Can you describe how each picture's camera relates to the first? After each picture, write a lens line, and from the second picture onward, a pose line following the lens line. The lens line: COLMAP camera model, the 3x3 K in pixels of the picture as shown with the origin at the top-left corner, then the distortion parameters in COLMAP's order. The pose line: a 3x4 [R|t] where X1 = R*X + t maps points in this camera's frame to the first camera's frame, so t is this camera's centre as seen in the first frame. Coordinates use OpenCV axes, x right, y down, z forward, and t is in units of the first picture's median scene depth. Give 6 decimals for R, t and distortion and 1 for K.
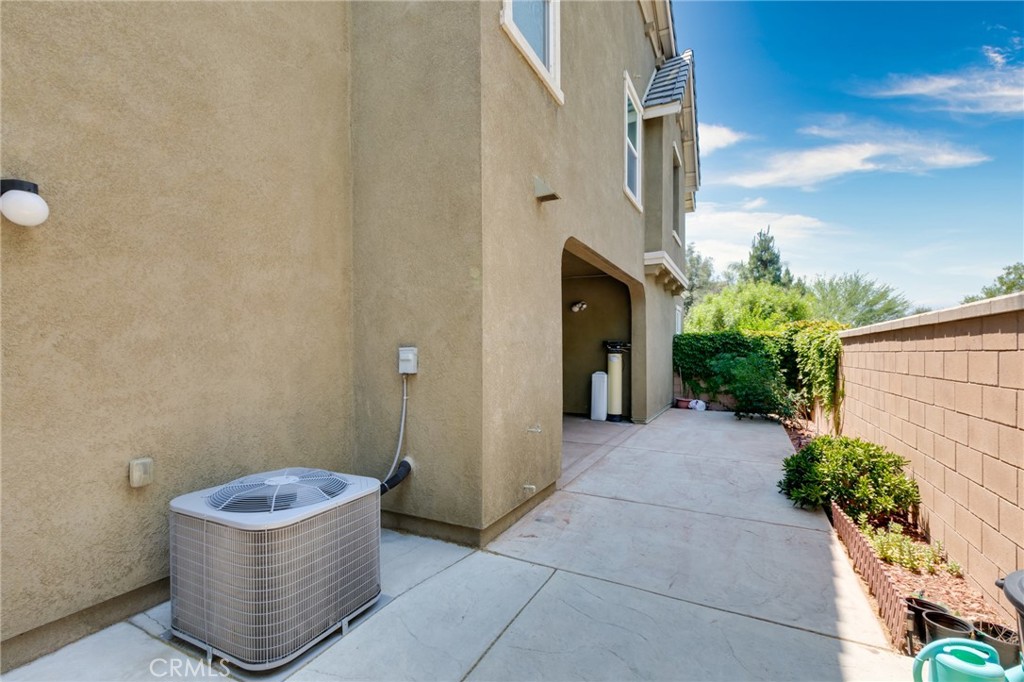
lens RADIAL K [[464.4, 0, 508.5], [0, 464.4, 347.6], [0, 0, 1]] dist [-0.001822, -0.000108]
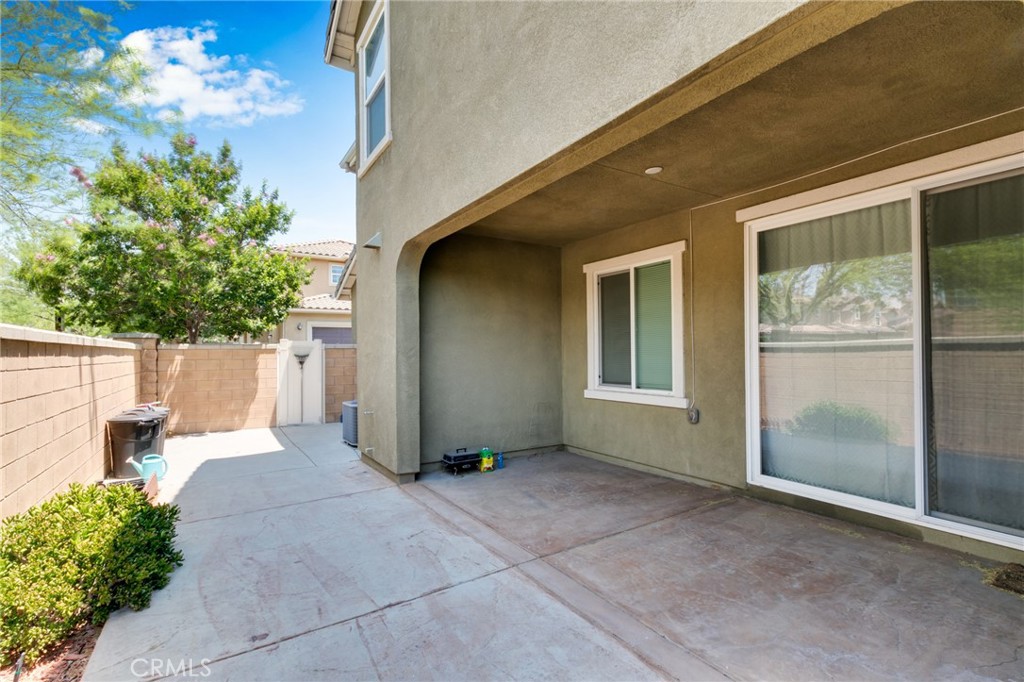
lens RADIAL K [[464.4, 0, 508.4], [0, 464.4, 346.5], [0, 0, 1]] dist [-0.001822, -0.000108]
pose [[-0.509112, -0.010891, -0.860631, 0.996942], [0.016234, 0.999621, -0.022253, -0.001876], [0.860547, -0.025301, -0.508742, 1.910632]]
